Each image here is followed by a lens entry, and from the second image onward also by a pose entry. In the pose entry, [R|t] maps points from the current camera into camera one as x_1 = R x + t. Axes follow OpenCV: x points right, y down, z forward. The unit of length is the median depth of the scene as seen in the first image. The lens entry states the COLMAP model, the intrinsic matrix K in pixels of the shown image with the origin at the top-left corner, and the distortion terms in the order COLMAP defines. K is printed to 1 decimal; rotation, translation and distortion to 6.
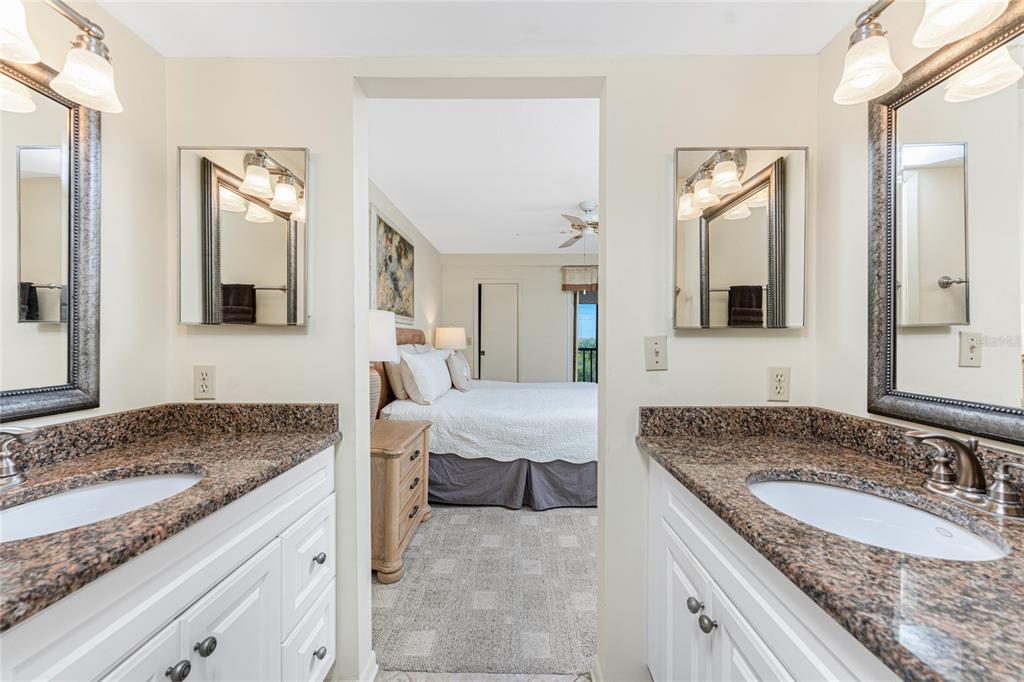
lens RADIAL K [[415.3, 0, 509.5], [0, 415.3, 340.2], [0, 0, 1]] dist [0.002931, -0.000854]
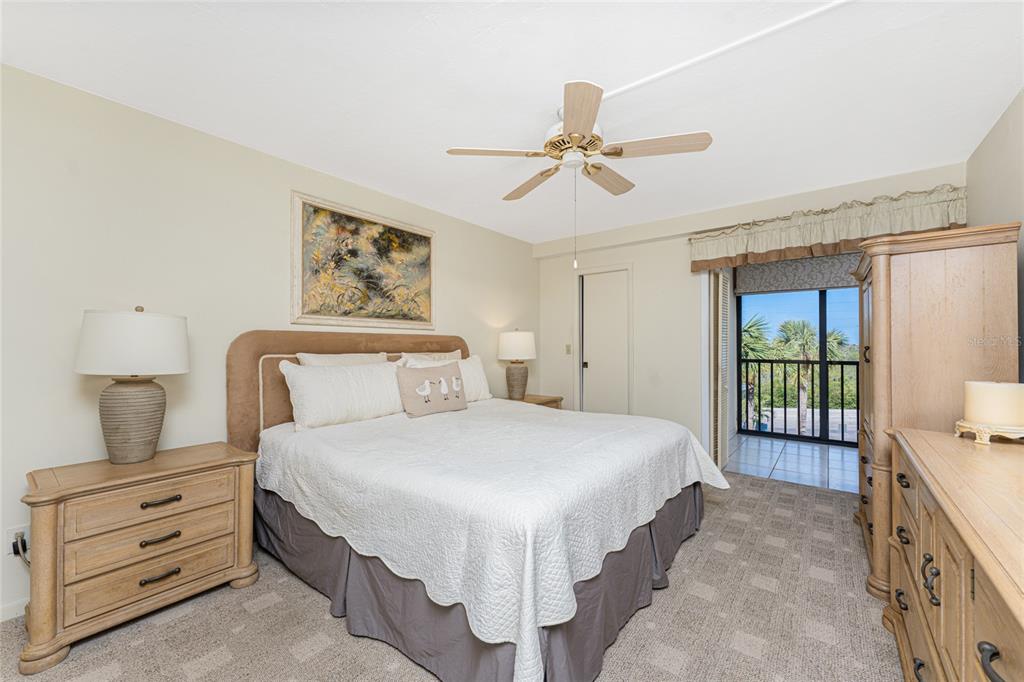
lens RADIAL K [[415.3, 0, 512.9], [0, 415.3, 343.8], [0, 0, 1]] dist [0.002931, -0.000854]
pose [[0.808316, -0.012119, -0.588623, 0.417801], [0.005282, 0.999897, -0.013334, 0.003456], [0.588725, 0.007669, 0.808297, 0.438252]]
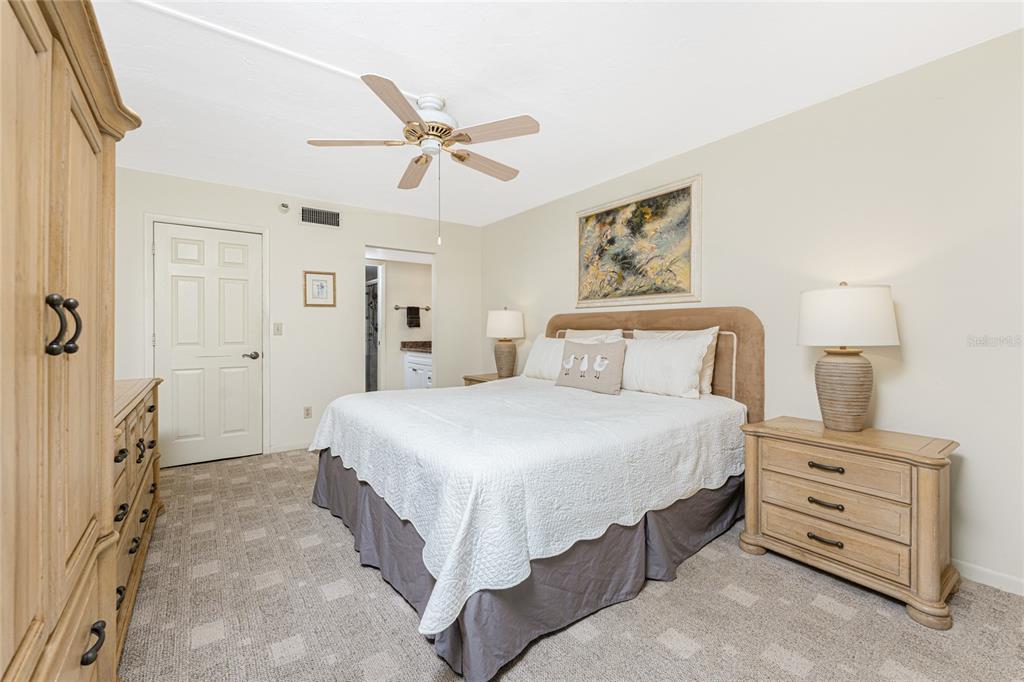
lens RADIAL K [[428.6, 0, 518.9], [0, 428.6, 333.8], [0, 0, 1]] dist [0.003505, 0.000266]
pose [[-0.786512, 0.001915, -0.617572, 0.436546], [-0.004074, 0.999957, 0.008289, 0.010502], [0.617561, 0.009035, -0.786471, 1.440855]]
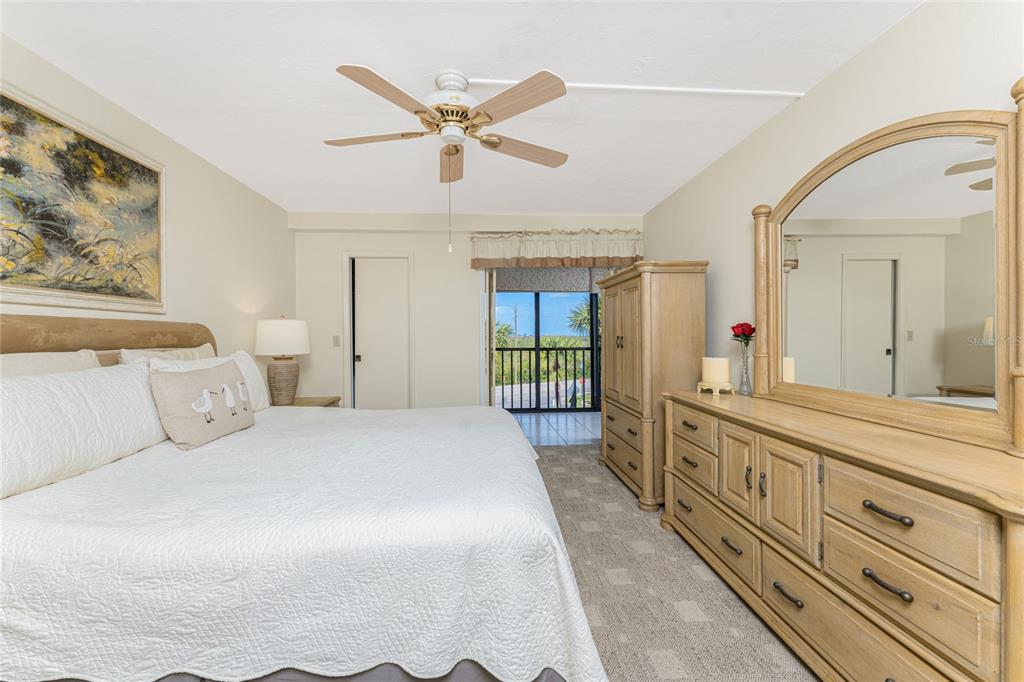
lens RADIAL K [[415.3, 0, 522.3], [0, 415.3, 336.0], [0, 0, 1]] dist [0.002931, -0.000854]
pose [[0.993733, -0.014150, 0.110879, 0.194819], [0.014578, 0.999889, -0.003052, 0.001471], [-0.110824, 0.004649, 0.993829, 0.415804]]
